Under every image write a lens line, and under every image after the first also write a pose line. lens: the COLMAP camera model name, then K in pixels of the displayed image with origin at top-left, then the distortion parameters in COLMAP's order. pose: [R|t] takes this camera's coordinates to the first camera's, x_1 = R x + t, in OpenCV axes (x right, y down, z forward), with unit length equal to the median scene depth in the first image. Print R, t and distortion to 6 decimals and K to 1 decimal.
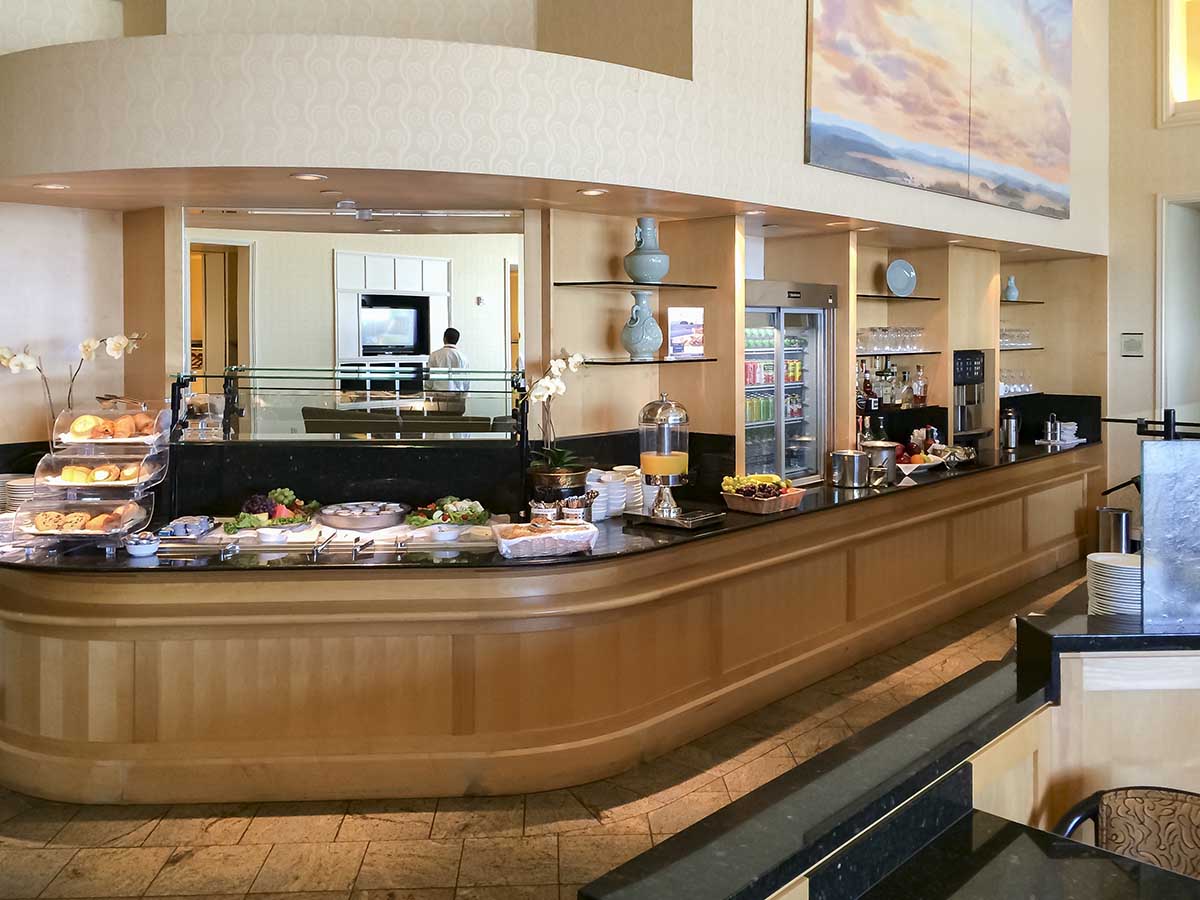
lens RADIAL K [[1059.7, 0, 600.0], [0, 1059.7, 450.0], [0, 0, 1]] dist [-0.000893, -0.008348]
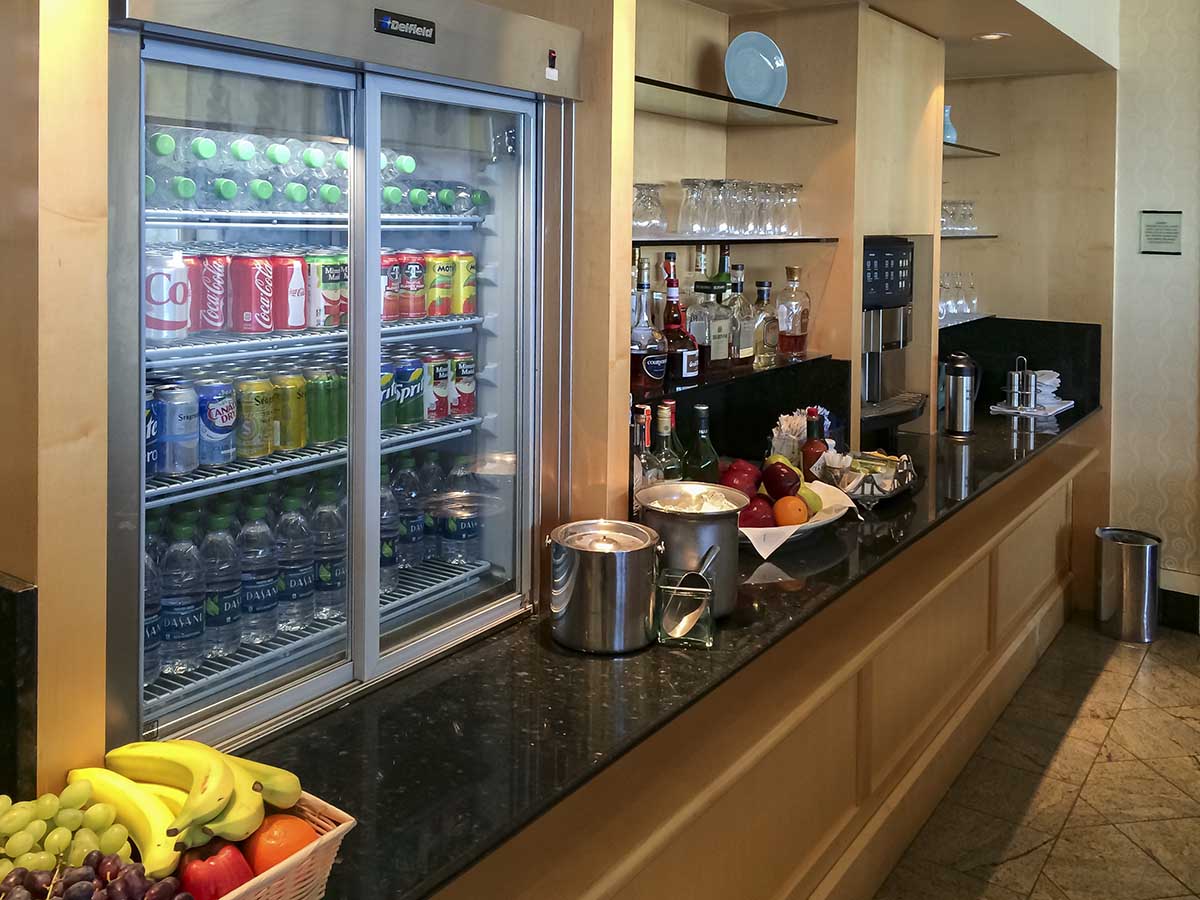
lens RADIAL K [[1052.7, 0, 599.9], [0, 1052.7, 395.0], [0, 0, 1]] dist [0.047075, -0.002532]
pose [[0.990328, 0.000146, 0.138748, 0.161759], [-0.007863, 0.998451, 0.055079, -0.051062], [-0.138525, -0.055637, 0.988795, 0.578522]]
